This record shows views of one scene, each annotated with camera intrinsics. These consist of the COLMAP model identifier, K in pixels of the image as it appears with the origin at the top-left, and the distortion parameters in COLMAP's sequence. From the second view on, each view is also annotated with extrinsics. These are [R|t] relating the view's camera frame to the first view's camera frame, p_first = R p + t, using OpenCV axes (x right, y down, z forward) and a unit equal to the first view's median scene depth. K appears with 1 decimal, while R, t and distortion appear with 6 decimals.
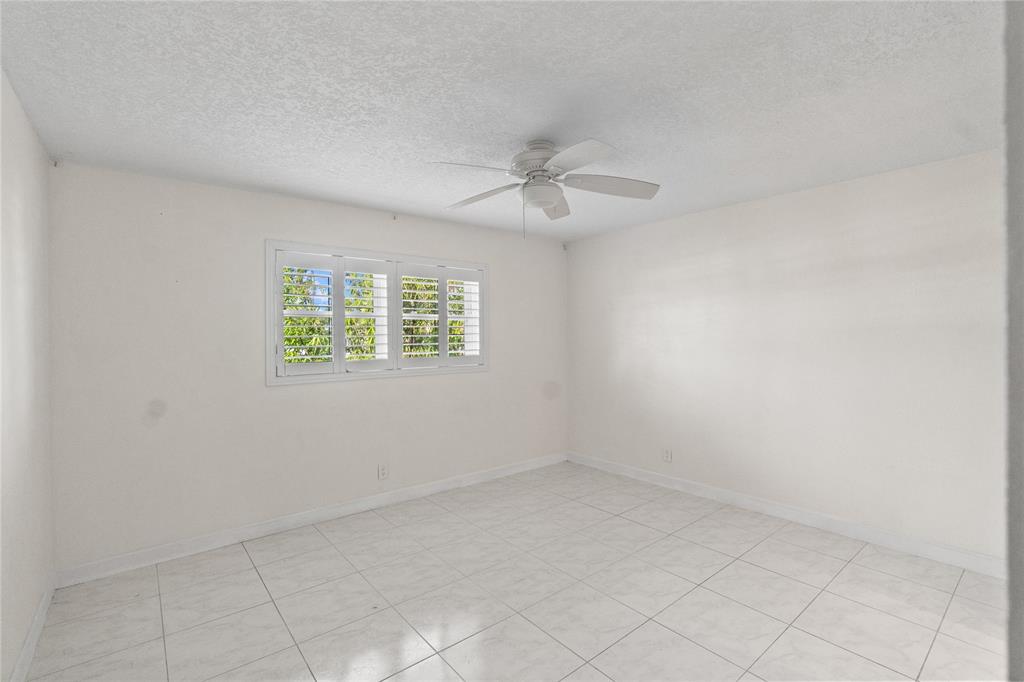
lens RADIAL K [[458.5, 0, 517.8], [0, 458.5, 337.8], [0, 0, 1]] dist [-0.000607, -0.000358]
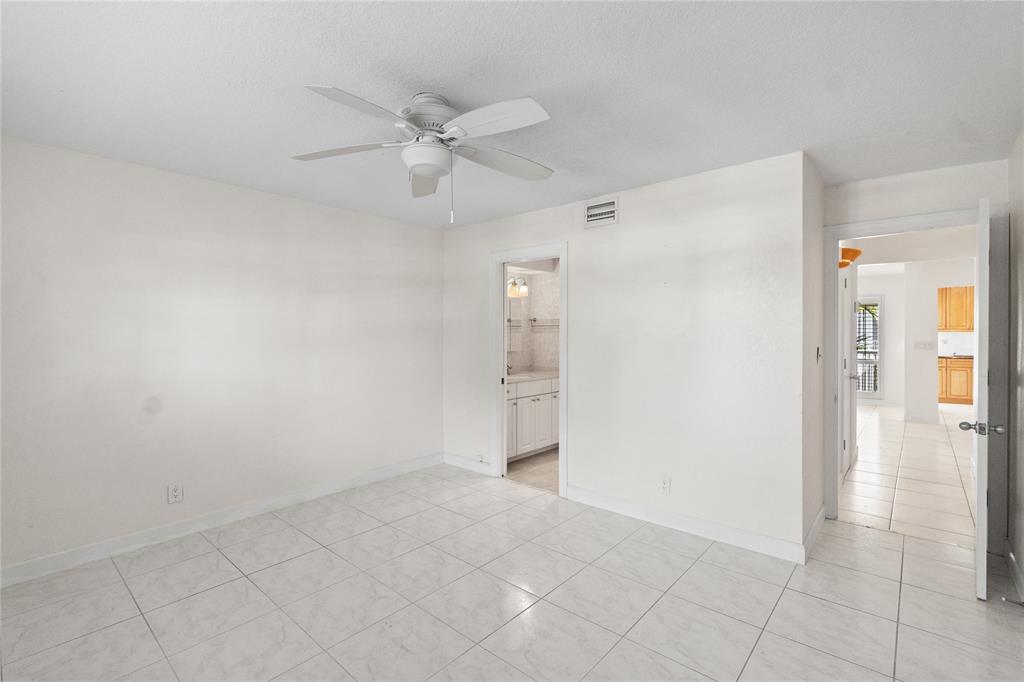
lens RADIAL K [[458.5, 0, 517.8], [0, 458.5, 337.8], [0, 0, 1]] dist [-0.000607, -0.000358]
pose [[-0.155005, -0.002933, 0.987909, -0.600984], [0.005243, 0.999979, 0.003791, 0.012263], [-0.987900, 0.005768, -0.154986, 0.730239]]
